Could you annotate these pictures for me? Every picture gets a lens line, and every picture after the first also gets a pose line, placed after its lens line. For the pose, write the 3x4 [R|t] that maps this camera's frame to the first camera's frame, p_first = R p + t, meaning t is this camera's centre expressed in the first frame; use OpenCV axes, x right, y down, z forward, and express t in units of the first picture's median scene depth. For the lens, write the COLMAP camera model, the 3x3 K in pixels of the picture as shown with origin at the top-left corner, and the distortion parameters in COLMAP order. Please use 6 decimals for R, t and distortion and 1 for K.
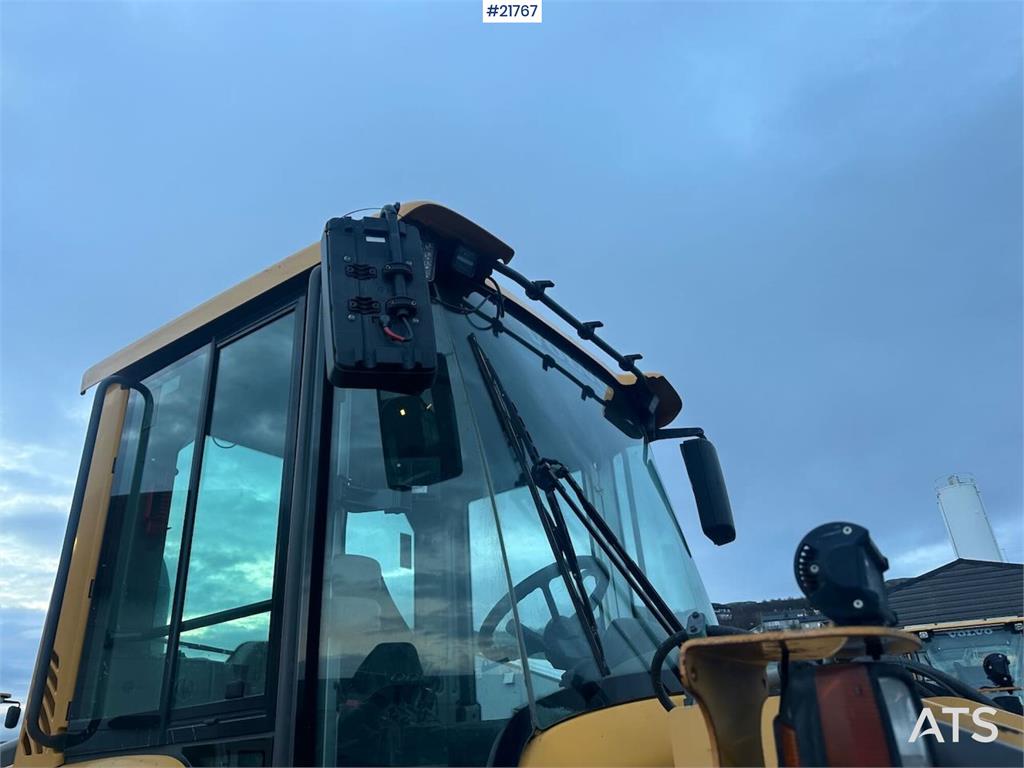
lens RADIAL K [[720.9, 0, 507.4], [0, 720.9, 379.4], [0, 0, 1]] dist [0.090325, -0.107776]
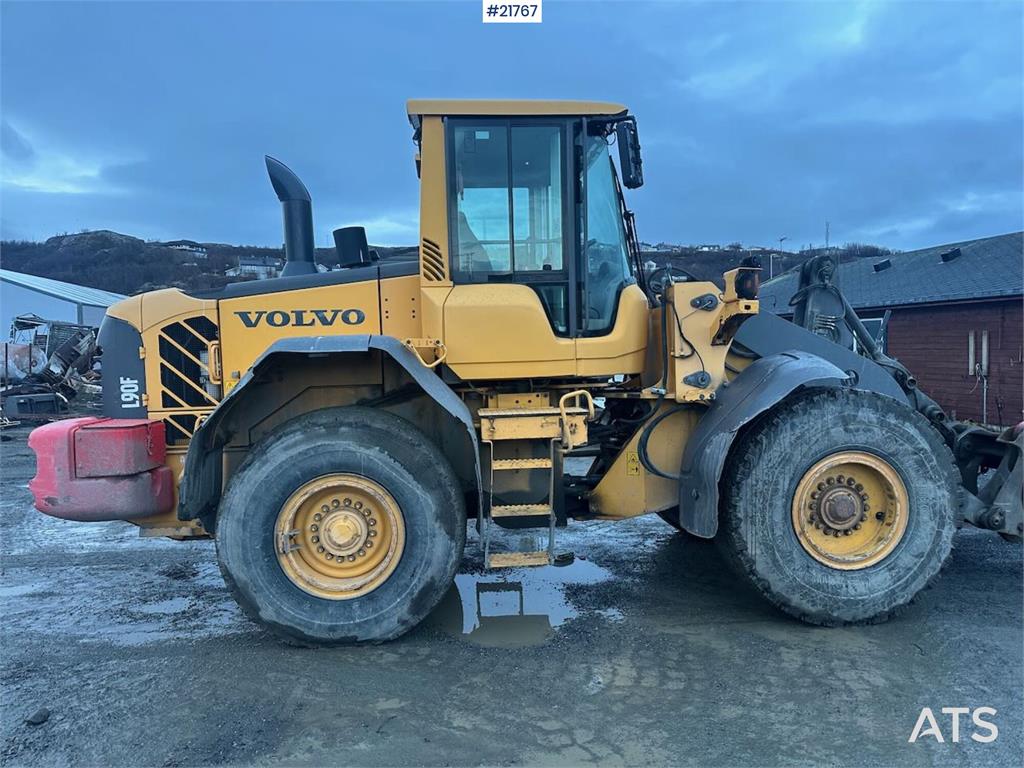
lens RADIAL K [[720.9, 0, 507.4], [0, 720.9, 379.4], [0, 0, 1]] dist [0.090325, -0.107776]
pose [[0.768802, 0.022759, 0.639082, -0.101546], [-0.311132, 0.886421, 0.342717, -0.006273], [-0.558696, -0.462320, 0.688563, -0.048871]]
